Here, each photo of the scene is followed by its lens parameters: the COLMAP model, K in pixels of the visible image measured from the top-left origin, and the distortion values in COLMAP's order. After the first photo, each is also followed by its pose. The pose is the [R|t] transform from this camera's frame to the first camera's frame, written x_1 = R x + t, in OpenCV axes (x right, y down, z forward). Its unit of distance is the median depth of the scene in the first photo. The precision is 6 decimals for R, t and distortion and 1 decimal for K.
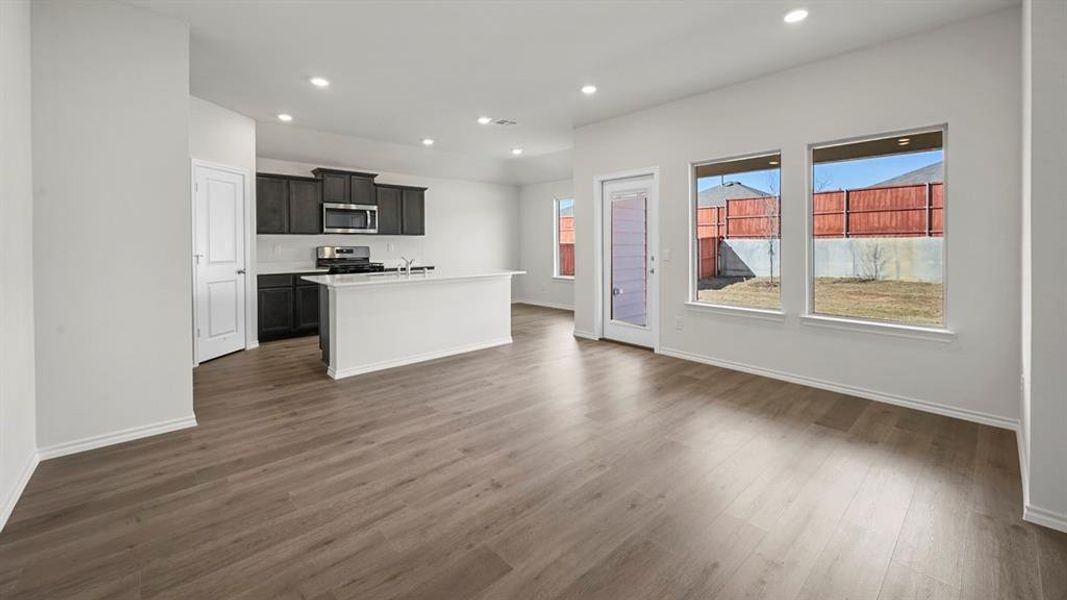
lens RADIAL K [[422.0, 0, 538.5], [0, 422.0, 246.7], [0, 0, 1]] dist [-0.005617, 0.002218]
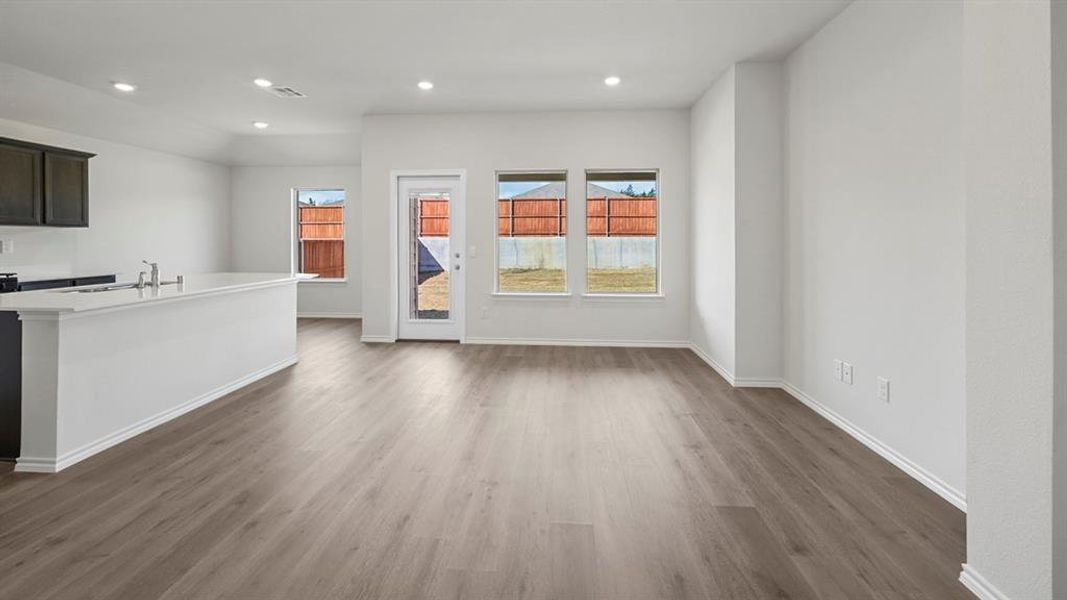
lens RADIAL K [[422.0, 0, 535.8], [0, 422.0, 243.5], [0, 0, 1]] dist [-0.005617, 0.002218]
pose [[0.722686, -0.000696, 0.691176, -0.247206], [0.001558, 0.999999, -0.000622, -0.000810], [-0.691175, 0.001526, 0.722686, 0.070576]]
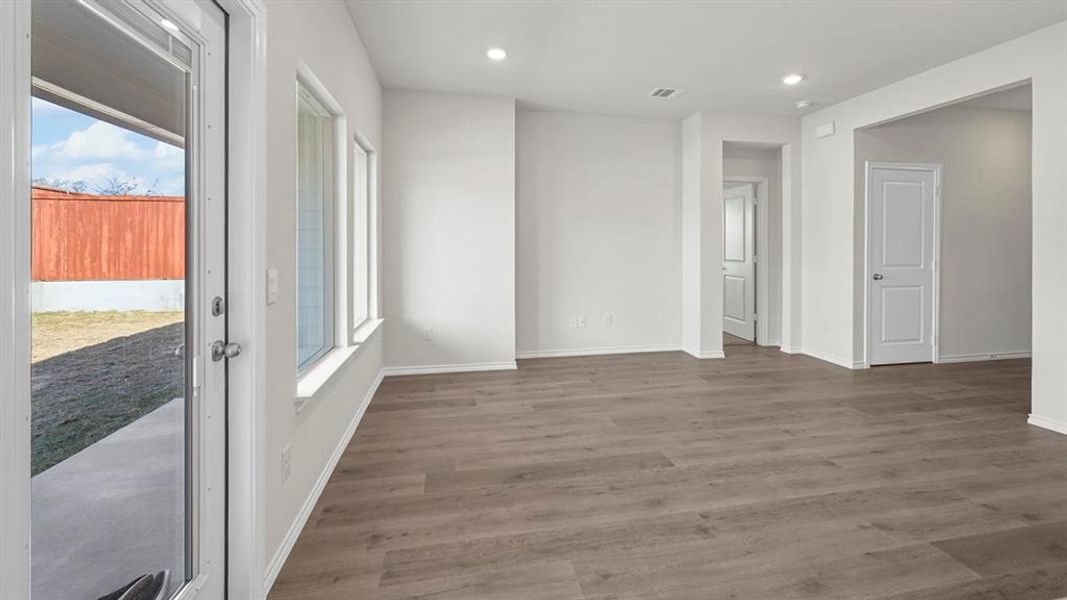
lens RADIAL K [[422.0, 0, 536.8], [0, 422.0, 247.6], [0, 0, 1]] dist [-0.005617, 0.002218]
pose [[-0.852244, 0.003381, 0.523134, -0.041483], [0.009334, 0.999918, 0.008744, -0.008726], [-0.523062, 0.012335, -0.852206, 0.867424]]
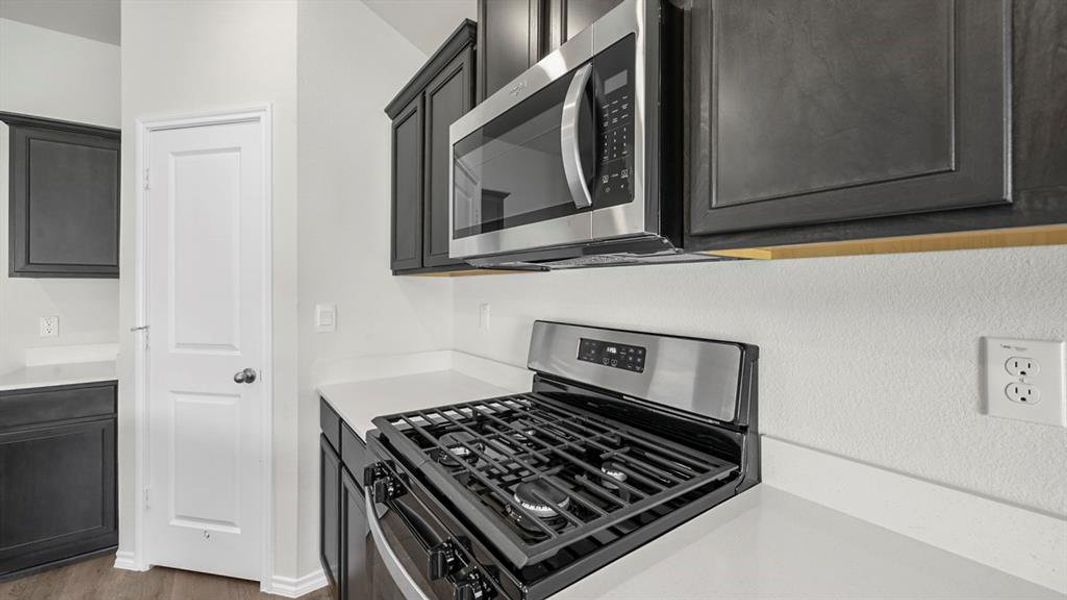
lens RADIAL K [[422.0, 0, 535.0], [0, 422.0, 289.0], [0, 0, 1]] dist [-0.005617, 0.002218]
pose [[-0.102152, 0.008696, -0.994731, -0.276004], [-0.007058, 0.999930, 0.009466, -0.019522], [0.994744, 0.007988, -0.102083, 1.004954]]
